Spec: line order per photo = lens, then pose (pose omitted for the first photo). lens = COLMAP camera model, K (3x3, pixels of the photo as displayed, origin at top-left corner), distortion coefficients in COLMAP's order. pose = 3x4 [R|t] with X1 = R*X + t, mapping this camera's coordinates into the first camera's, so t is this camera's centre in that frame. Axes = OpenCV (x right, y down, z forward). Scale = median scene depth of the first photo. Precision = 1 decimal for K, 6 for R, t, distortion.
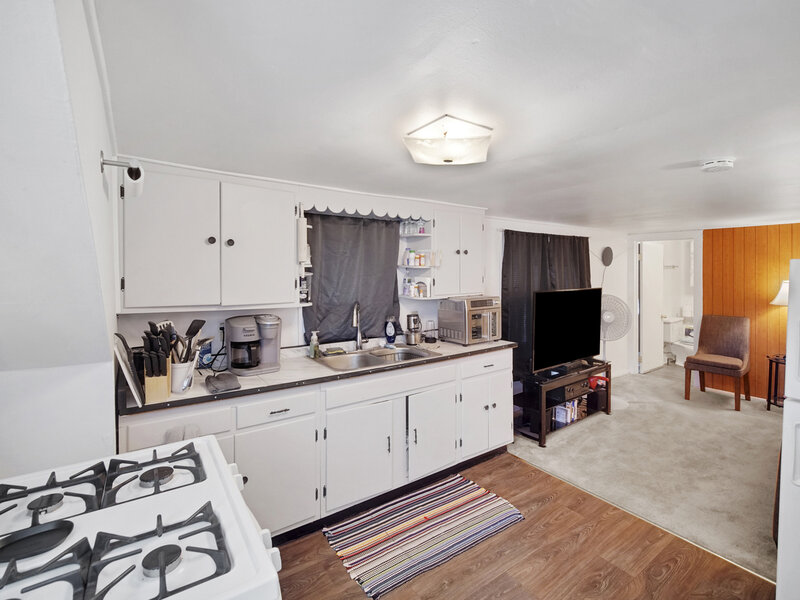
lens RADIAL K [[375.6, 0, 404.7], [0, 375.6, 277.9], [0, 0, 1]] dist [-0.020821, 0.000416]
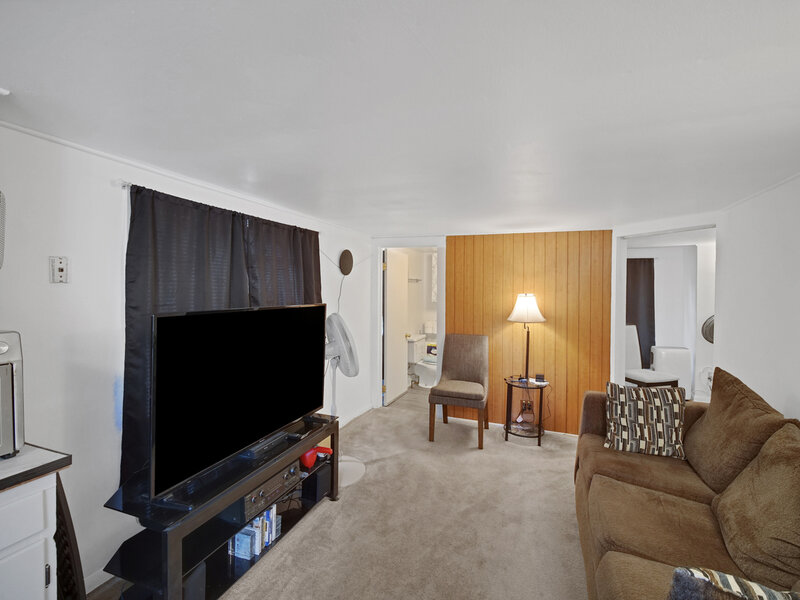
lens RADIAL K [[375.6, 0, 401.4], [0, 375.6, 296.1], [0, 0, 1]] dist [-0.020821, 0.000416]
pose [[0.832833, 0.002608, 0.553518, 0.251638], [-0.006052, 0.999972, 0.004394, 0.008602], [-0.553491, -0.007009, 0.832826, 0.352789]]
